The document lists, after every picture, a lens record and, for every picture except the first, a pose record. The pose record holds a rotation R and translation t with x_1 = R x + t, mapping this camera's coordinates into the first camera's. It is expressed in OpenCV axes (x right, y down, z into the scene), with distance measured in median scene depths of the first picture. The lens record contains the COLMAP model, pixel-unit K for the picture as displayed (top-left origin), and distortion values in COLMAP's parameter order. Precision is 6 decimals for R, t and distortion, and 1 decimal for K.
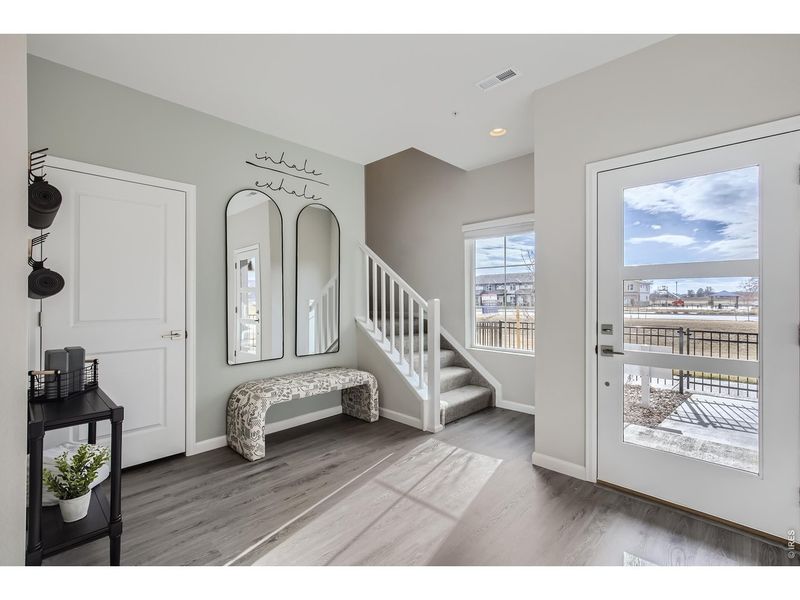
lens RADIAL K [[364.5, 0, 400.7], [0, 364.5, 297.6], [0, 0, 1]] dist [0.000523, -0.000001]
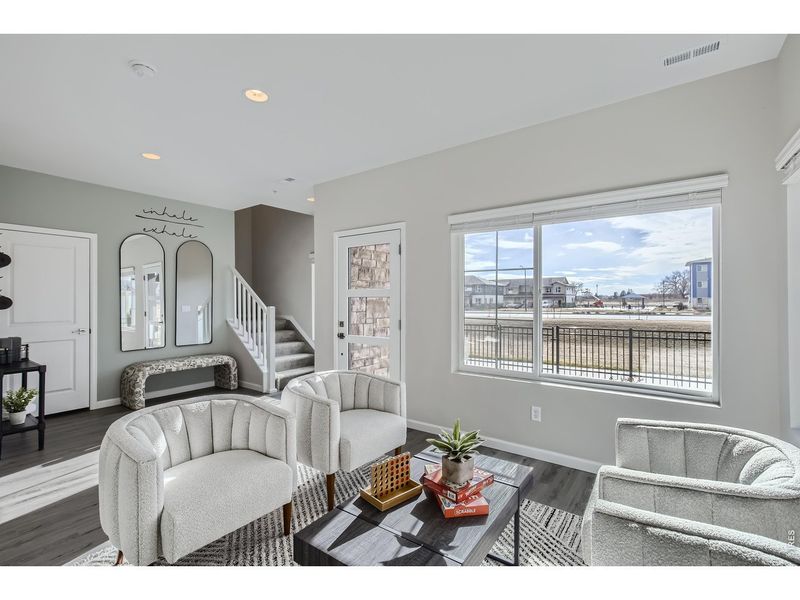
lens RADIAL K [[364.5, 0, 400.1], [0, 364.5, 299.0], [0, 0, 1]] dist [0.000523, -0.000001]
pose [[0.992006, -0.001992, 0.126176, 0.422154], [0.002057, 0.999998, -0.000384, -0.025143], [-0.126175, 0.000641, 0.992008, -0.566700]]
